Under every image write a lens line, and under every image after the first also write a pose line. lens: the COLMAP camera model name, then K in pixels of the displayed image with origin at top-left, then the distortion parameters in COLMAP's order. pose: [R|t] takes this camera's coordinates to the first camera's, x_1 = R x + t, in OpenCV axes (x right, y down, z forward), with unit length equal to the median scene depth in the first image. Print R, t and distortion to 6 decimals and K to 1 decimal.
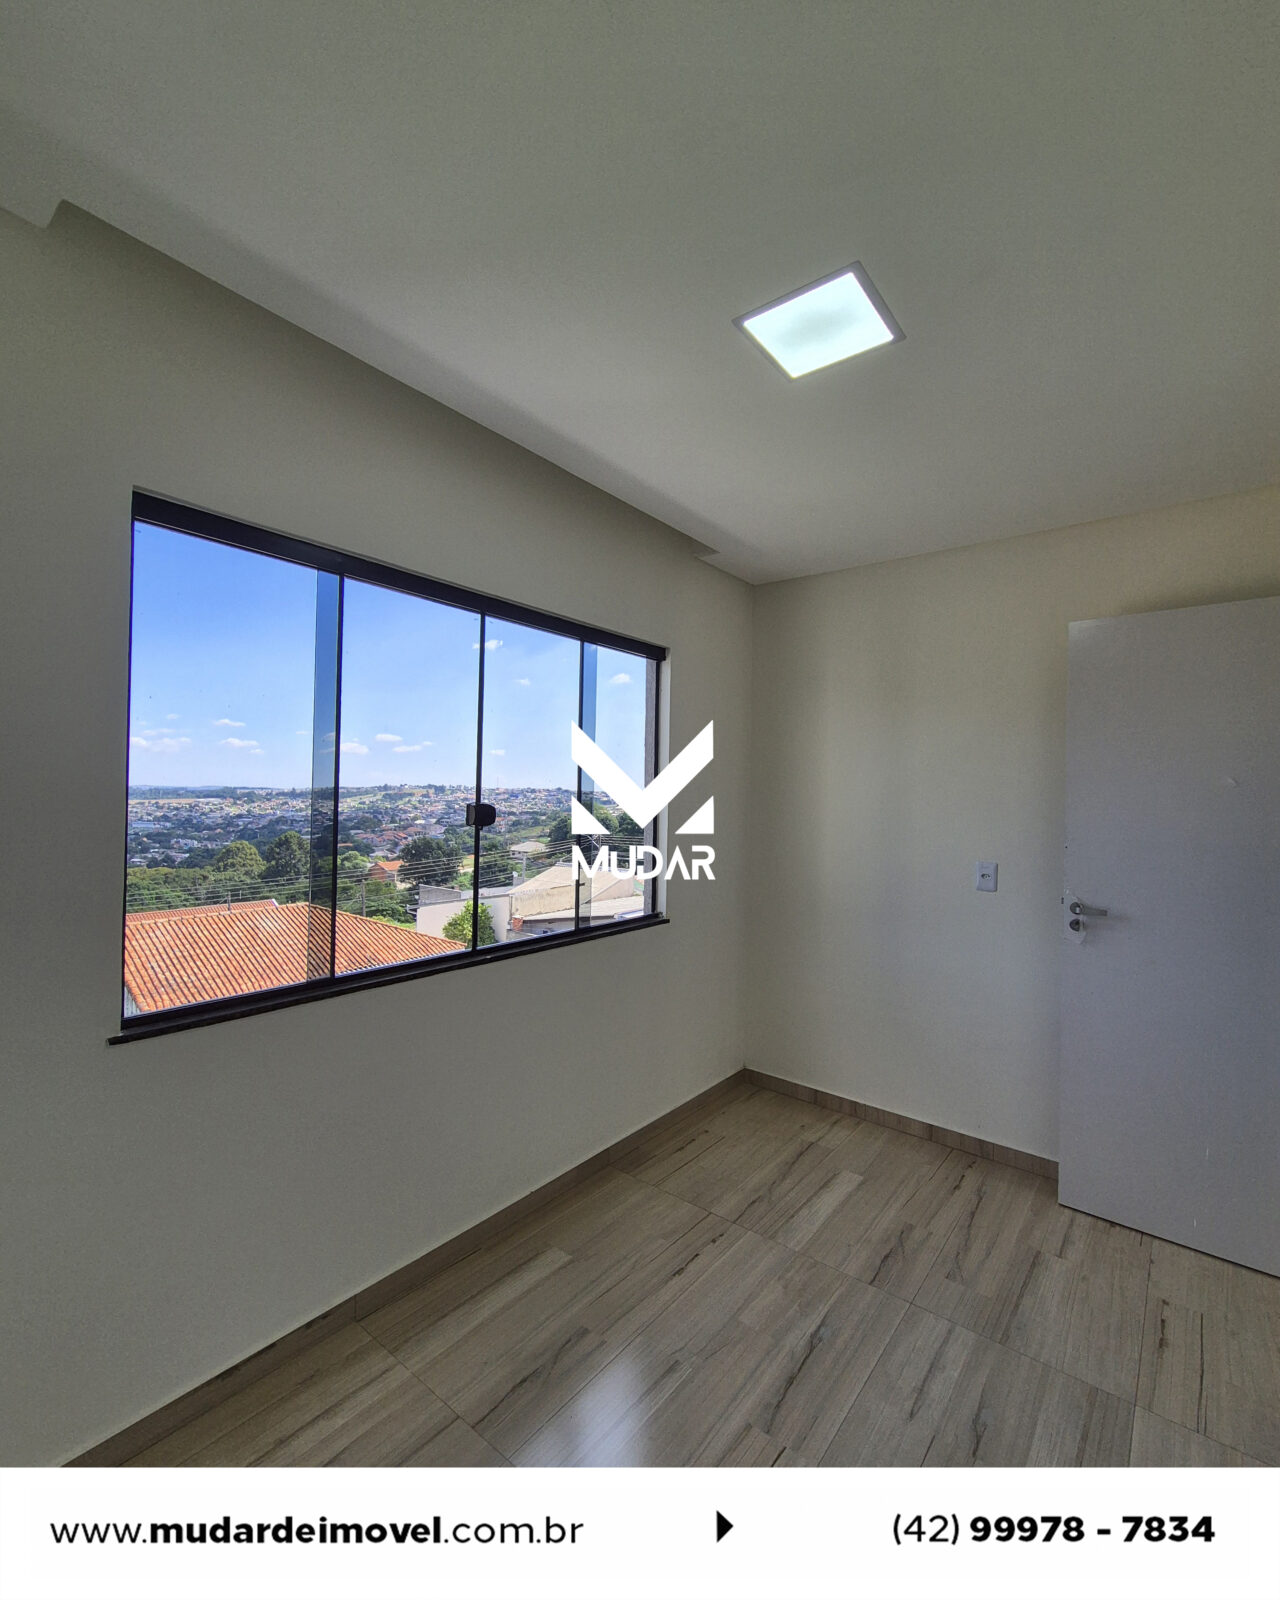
lens RADIAL K [[698.0, 0, 636.5], [0, 698.0, 802.2], [0, 0, 1]] dist [-0.000062, -0.000642]
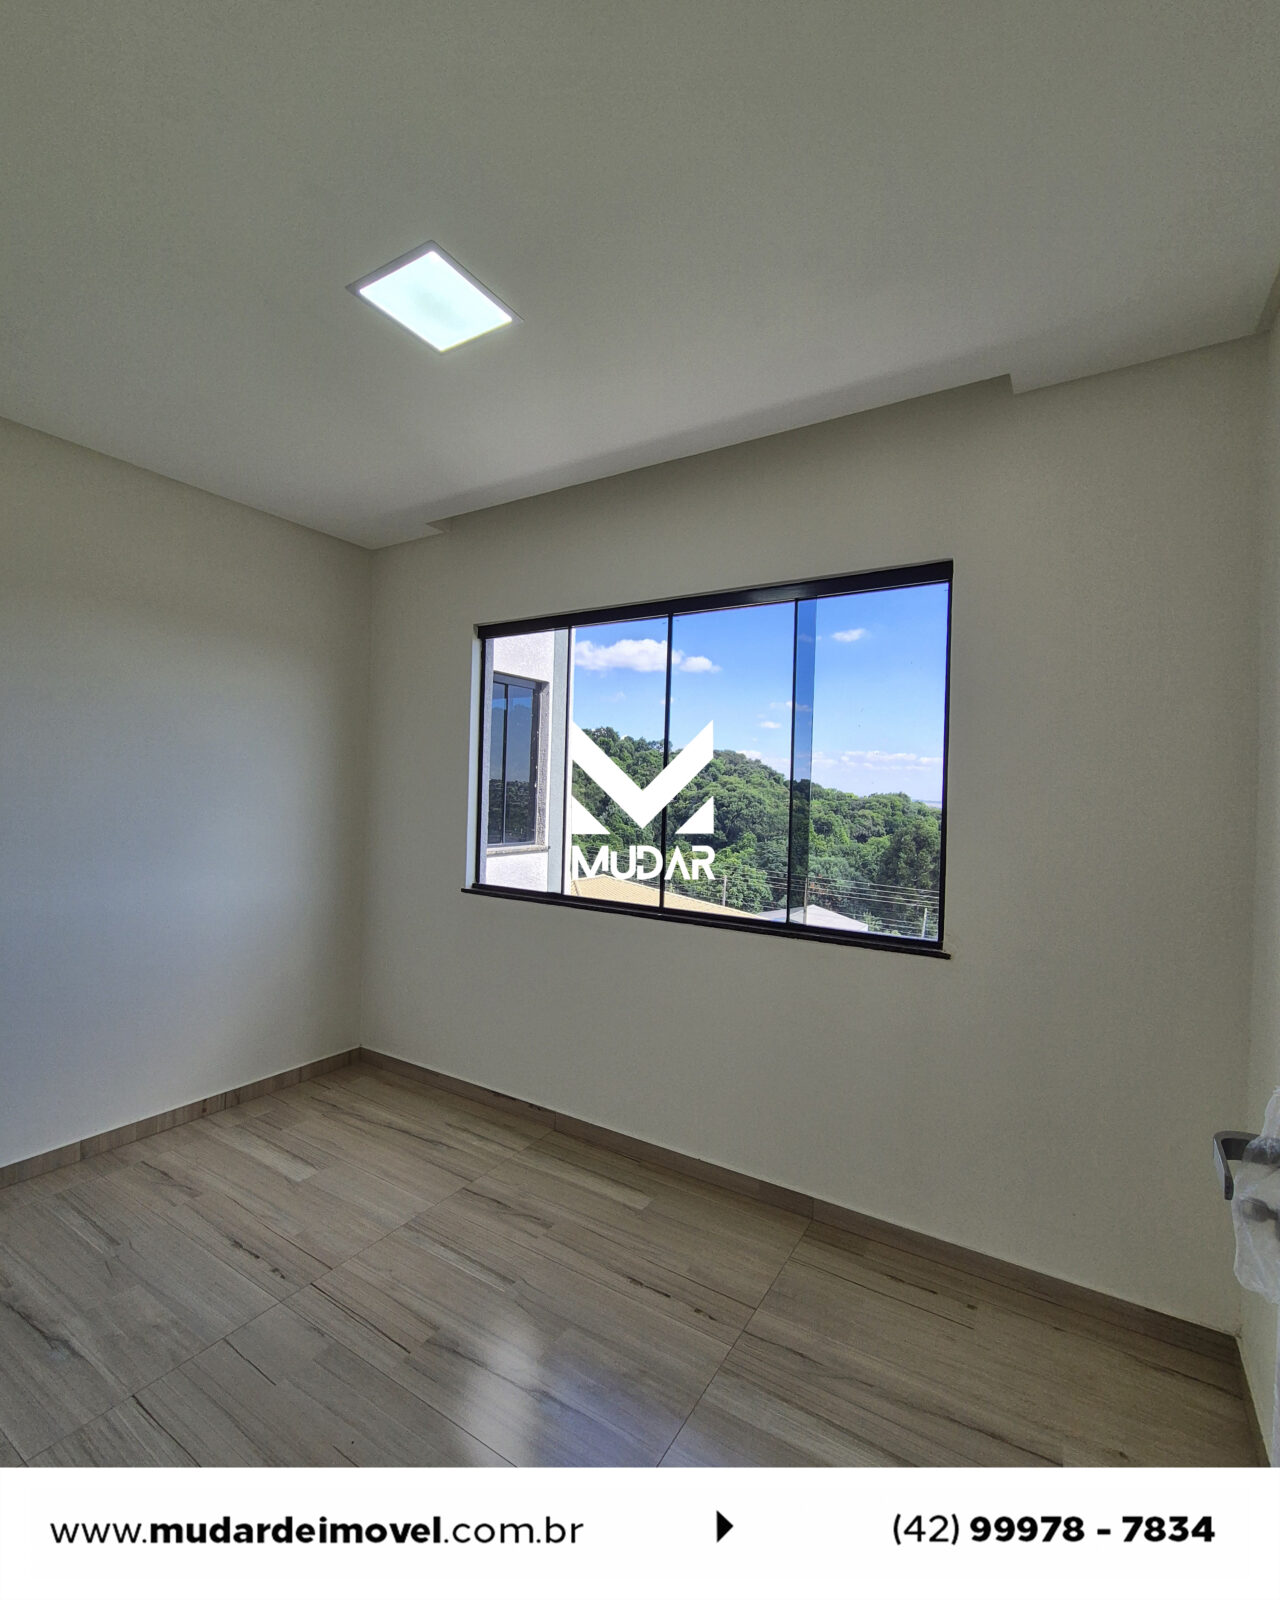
lens RADIAL K [[698.0, 0, 634.3], [0, 698.0, 800.5], [0, 0, 1]] dist [-0.000062, -0.000642]
pose [[0.119822, -0.000263, -0.992795, 0.998706], [-0.030921, 0.999514, -0.003997, 0.043793], [0.992314, 0.031178, 0.119756, 0.890399]]
